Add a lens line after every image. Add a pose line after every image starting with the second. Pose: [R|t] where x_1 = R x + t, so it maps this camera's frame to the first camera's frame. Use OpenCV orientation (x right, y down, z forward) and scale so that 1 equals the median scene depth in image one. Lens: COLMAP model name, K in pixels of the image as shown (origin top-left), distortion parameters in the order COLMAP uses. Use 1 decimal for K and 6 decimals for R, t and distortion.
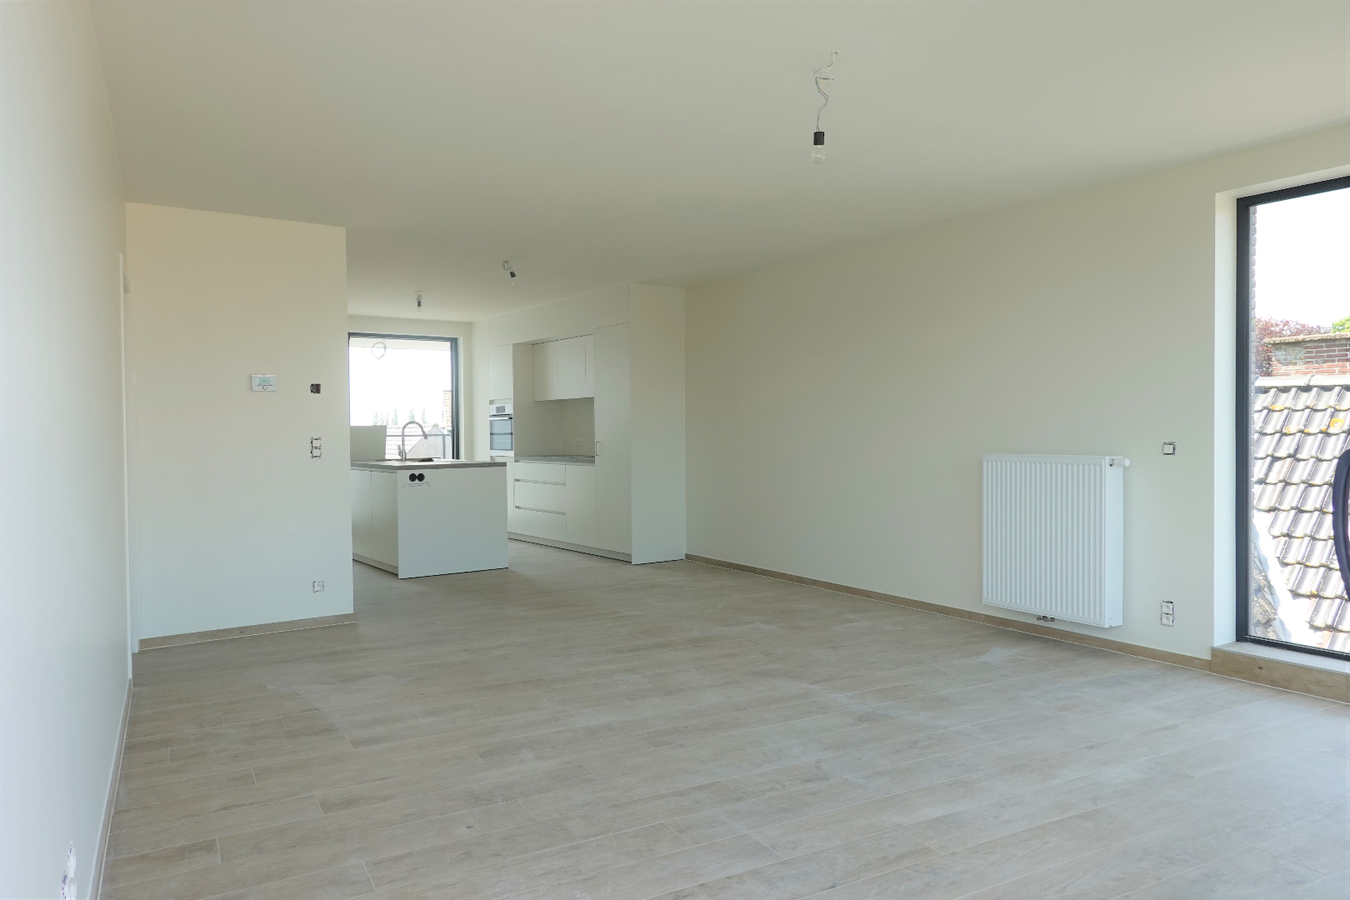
lens RADIAL K [[984.0, 0, 675.0], [0, 984.0, 450.0], [0, 0, 1]] dist [0.001473, -0.000233]
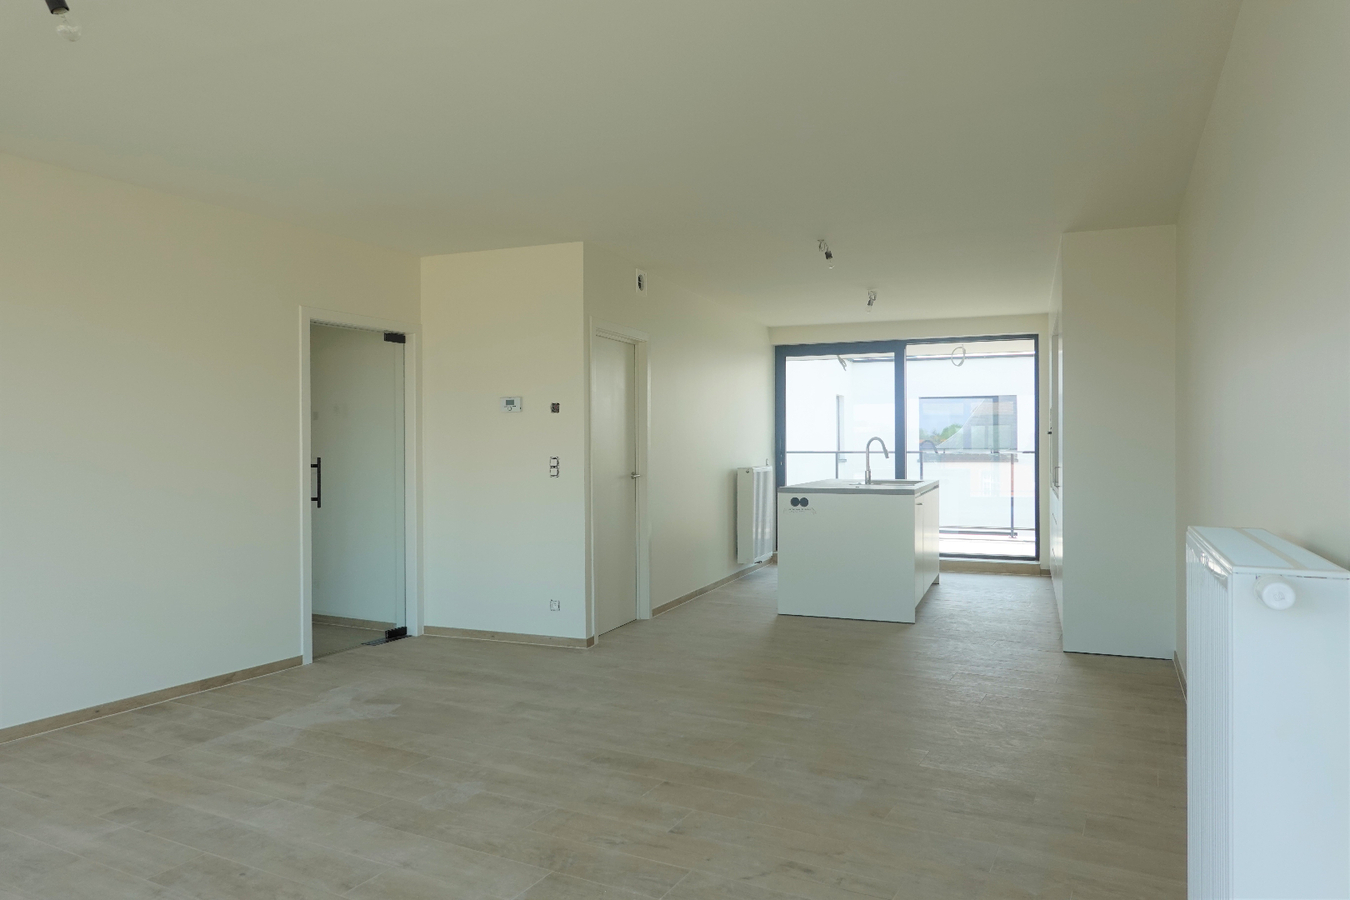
lens RADIAL K [[930.5, 0, 675.0], [0, 930.5, 450.0], [0, 0, 1]] dist [0.004200, -0.001370]
pose [[0.520582, 0.013804, -0.853700, 0.688307], [-0.020388, 0.999785, 0.003733, -0.034588], [0.853568, 0.015462, 0.520751, 0.830291]]
